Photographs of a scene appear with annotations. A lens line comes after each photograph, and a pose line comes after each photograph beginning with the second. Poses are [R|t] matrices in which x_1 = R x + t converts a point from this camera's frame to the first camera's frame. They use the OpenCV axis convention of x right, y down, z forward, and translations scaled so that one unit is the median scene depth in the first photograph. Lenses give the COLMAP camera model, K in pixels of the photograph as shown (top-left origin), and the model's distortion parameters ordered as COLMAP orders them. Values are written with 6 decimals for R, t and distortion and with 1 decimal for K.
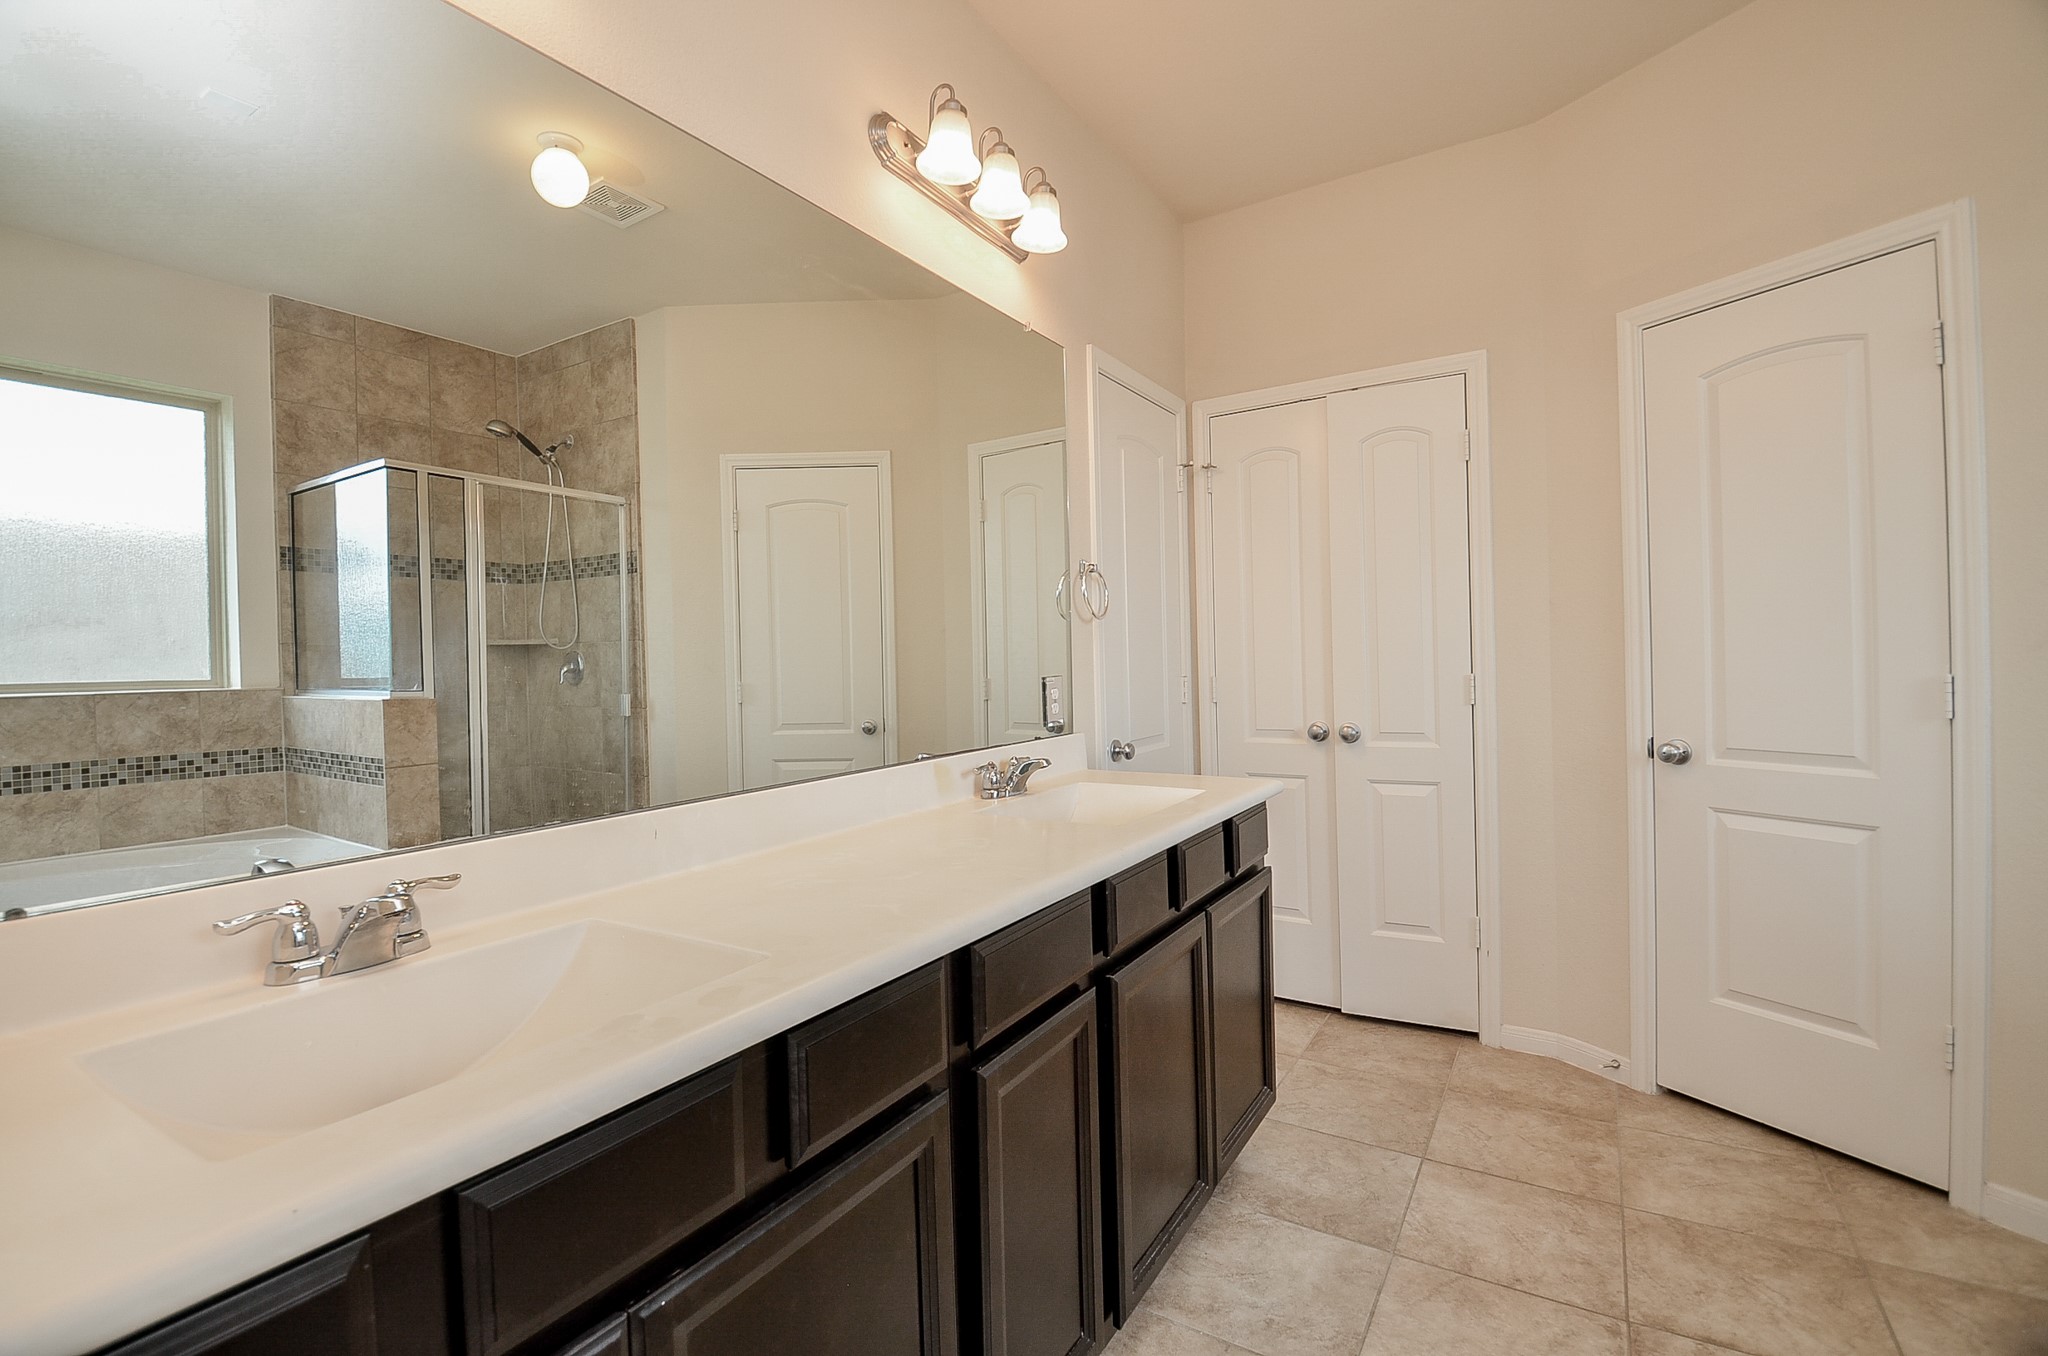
lens RADIAL K [[920.0, 0, 1021.7], [0, 920.0, 669.1], [0, 0, 1]] dist [0.000225, -0.014104]
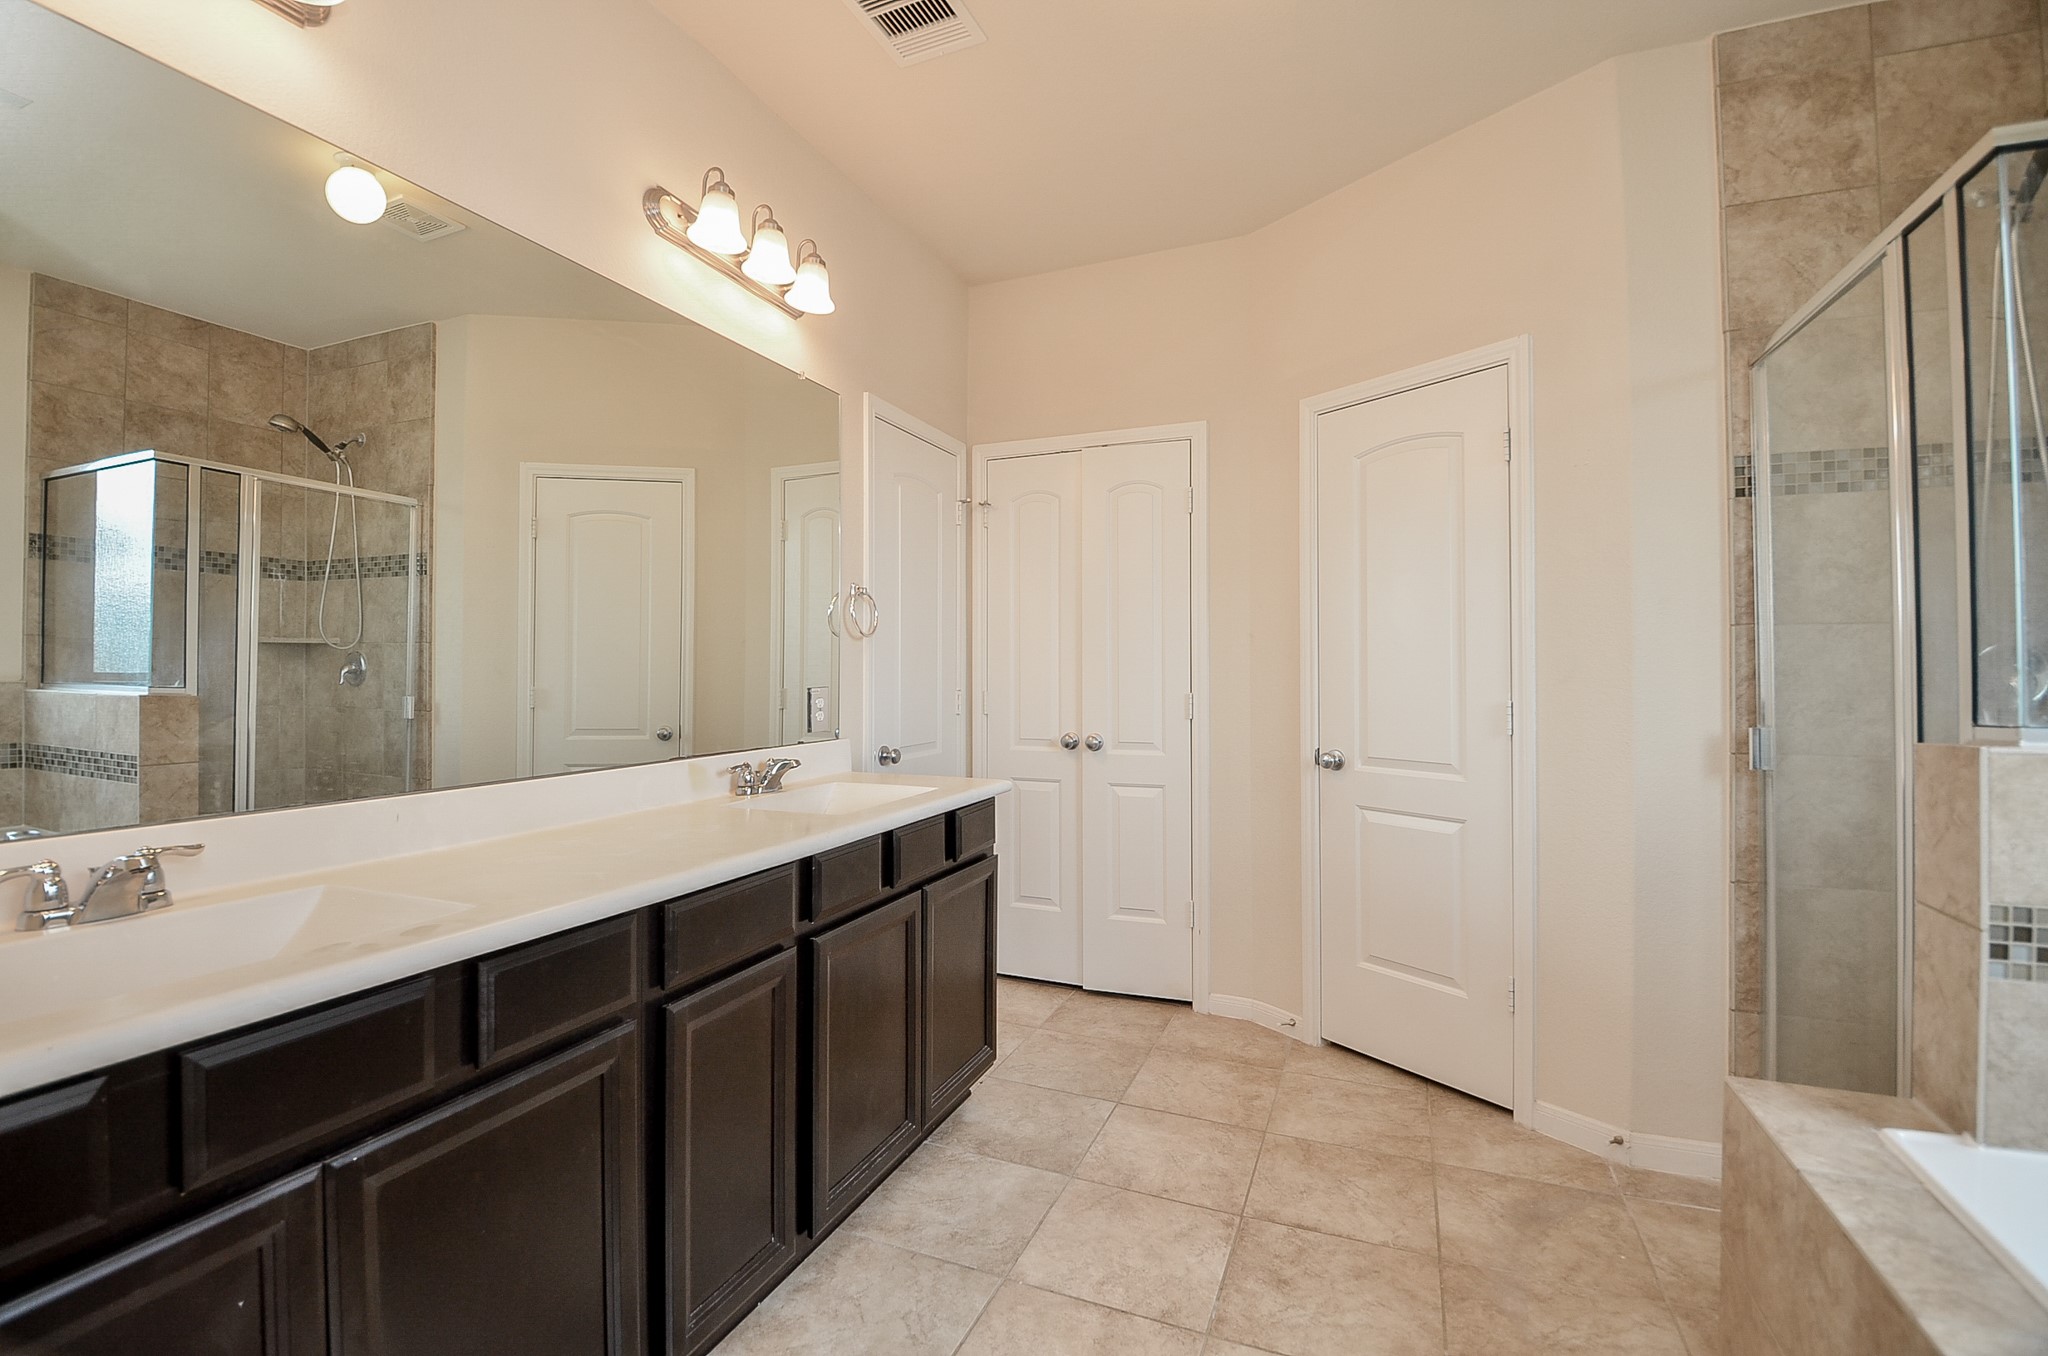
lens RADIAL K [[925.0, 0, 1027.1], [0, 925.0, 658.4], [0, 0, 1]] dist [0.000337, -0.013413]
pose [[0.986906, 0.026954, 0.159028, 0.106495], [-0.023112, 0.999396, -0.025963, -0.003691], [-0.159631, 0.021948, 0.986933, -0.149462]]
